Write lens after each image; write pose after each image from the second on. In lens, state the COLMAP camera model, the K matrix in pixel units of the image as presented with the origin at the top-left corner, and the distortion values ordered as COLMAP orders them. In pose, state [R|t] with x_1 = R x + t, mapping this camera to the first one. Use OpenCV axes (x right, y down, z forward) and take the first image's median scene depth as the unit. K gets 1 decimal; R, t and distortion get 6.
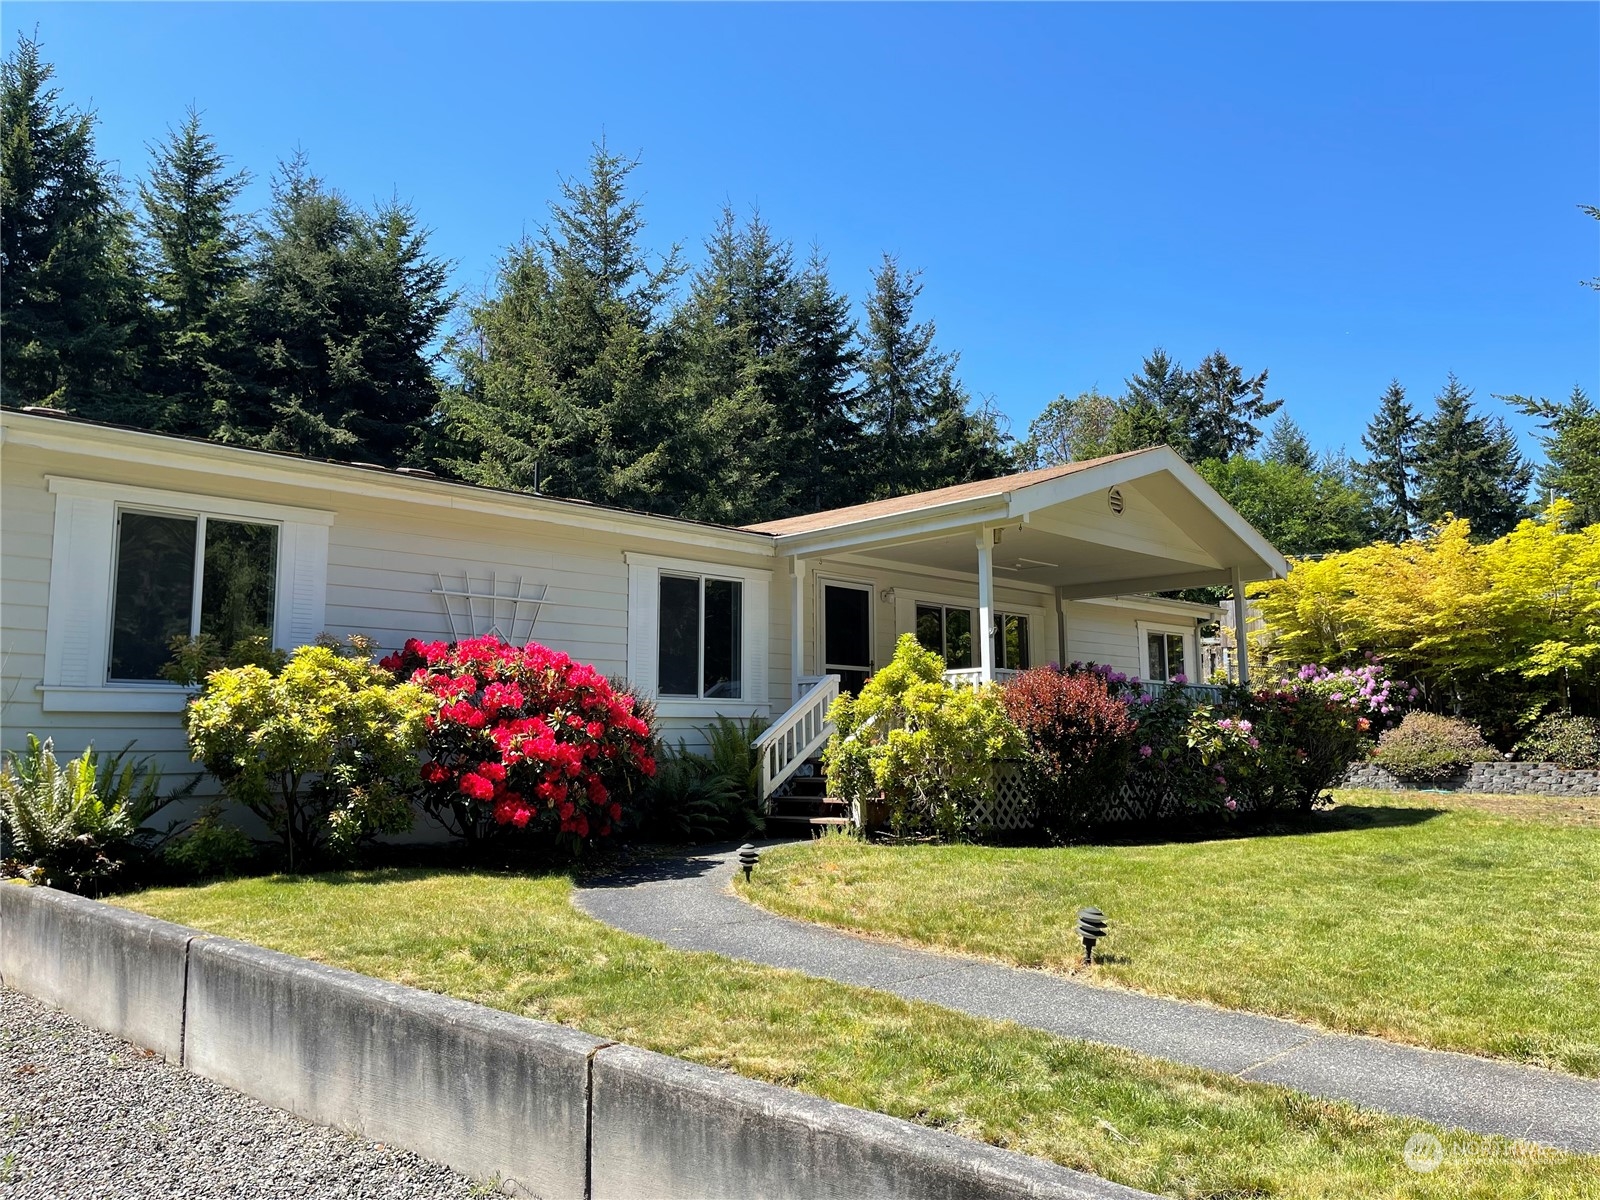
lens RADIAL K [[1205.5, 0, 800.7], [0, 1205.5, 588.3], [0, 0, 1]] dist [0.079169, -0.105875]
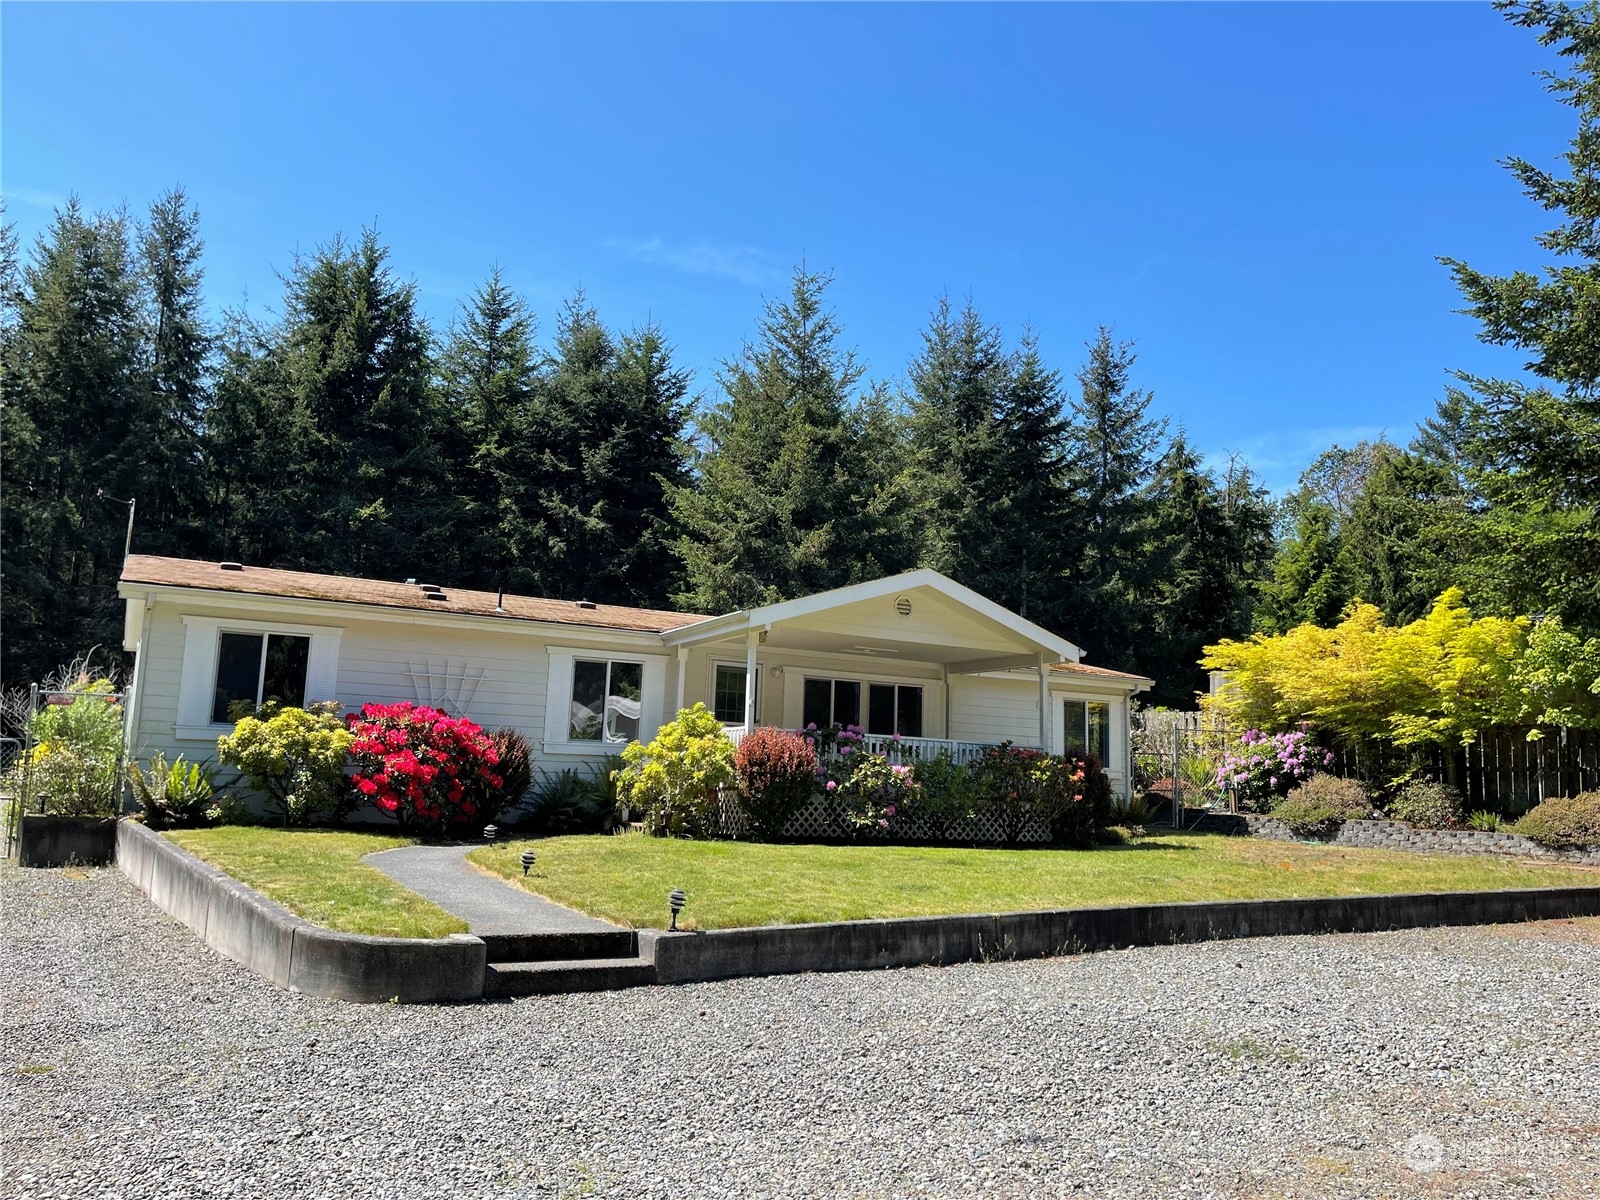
lens RADIAL K [[1205.5, 0, 793.5], [0, 1205.5, 603.6], [0, 0, 1]] dist [0.079169, -0.105875]
pose [[0.955956, -0.004780, -0.293472, 0.172345], [-0.002679, 0.999684, -0.025008, -0.013014], [0.293499, 0.024693, 0.955641, -0.109513]]
